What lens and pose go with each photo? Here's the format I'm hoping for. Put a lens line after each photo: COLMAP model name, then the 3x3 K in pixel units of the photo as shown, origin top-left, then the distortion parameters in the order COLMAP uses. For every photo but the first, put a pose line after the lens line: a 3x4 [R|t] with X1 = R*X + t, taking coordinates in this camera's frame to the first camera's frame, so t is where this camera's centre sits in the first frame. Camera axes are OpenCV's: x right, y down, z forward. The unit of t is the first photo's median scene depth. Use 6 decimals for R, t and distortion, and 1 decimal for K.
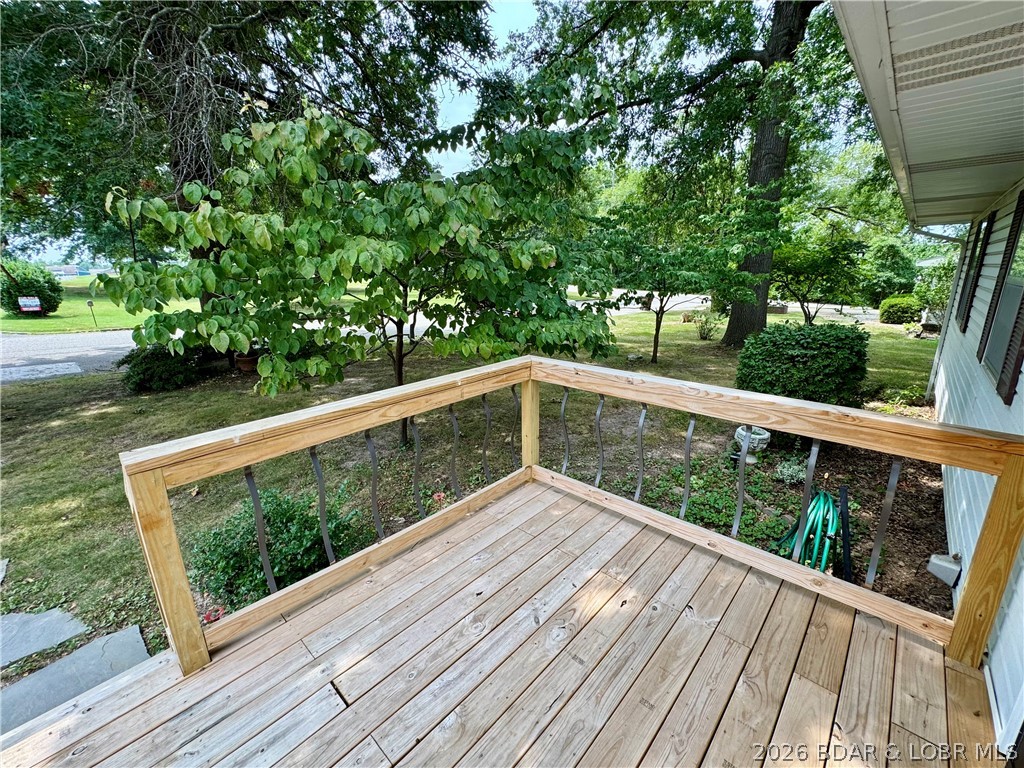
lens RADIAL K [[428.2, 0, 510.3], [0, 428.2, 382.4], [0, 0, 1]] dist [-0.003614, -0.000473]
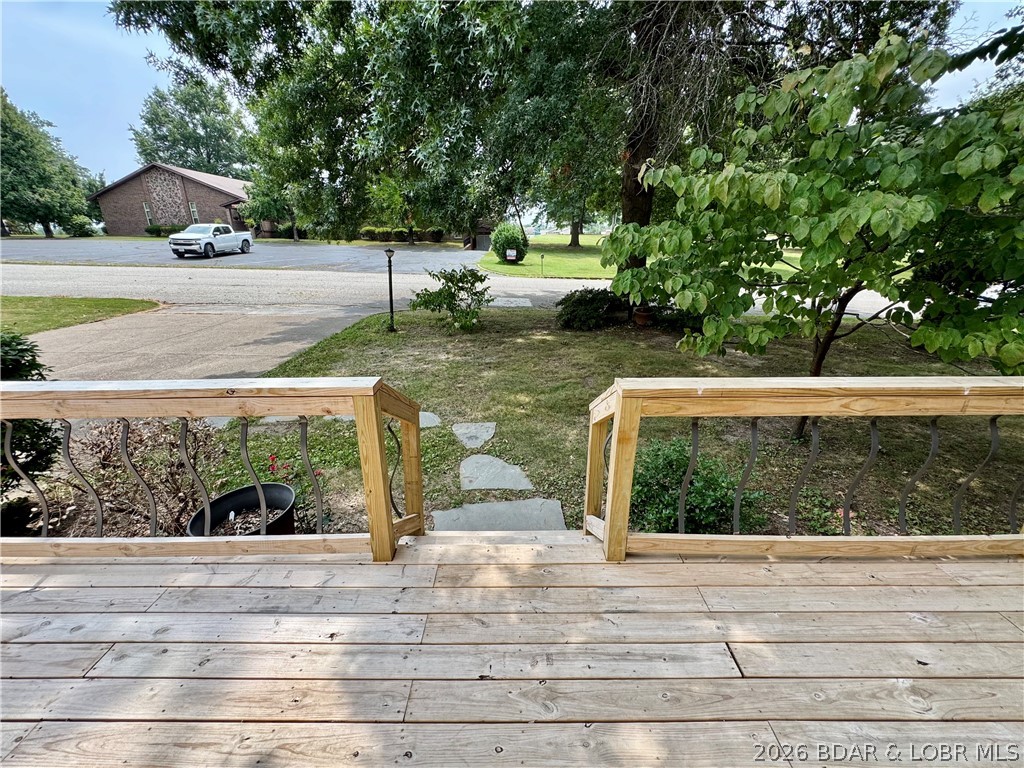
lens RADIAL K [[428.2, 0, 510.3], [0, 428.2, 382.4], [0, 0, 1]] dist [-0.003614, -0.000473]
pose [[0.675028, 0.251442, -0.693624, -0.142013], [-0.195504, 0.967487, 0.160457, 0.021670], [0.711418, 0.027293, 0.702239, -0.070144]]
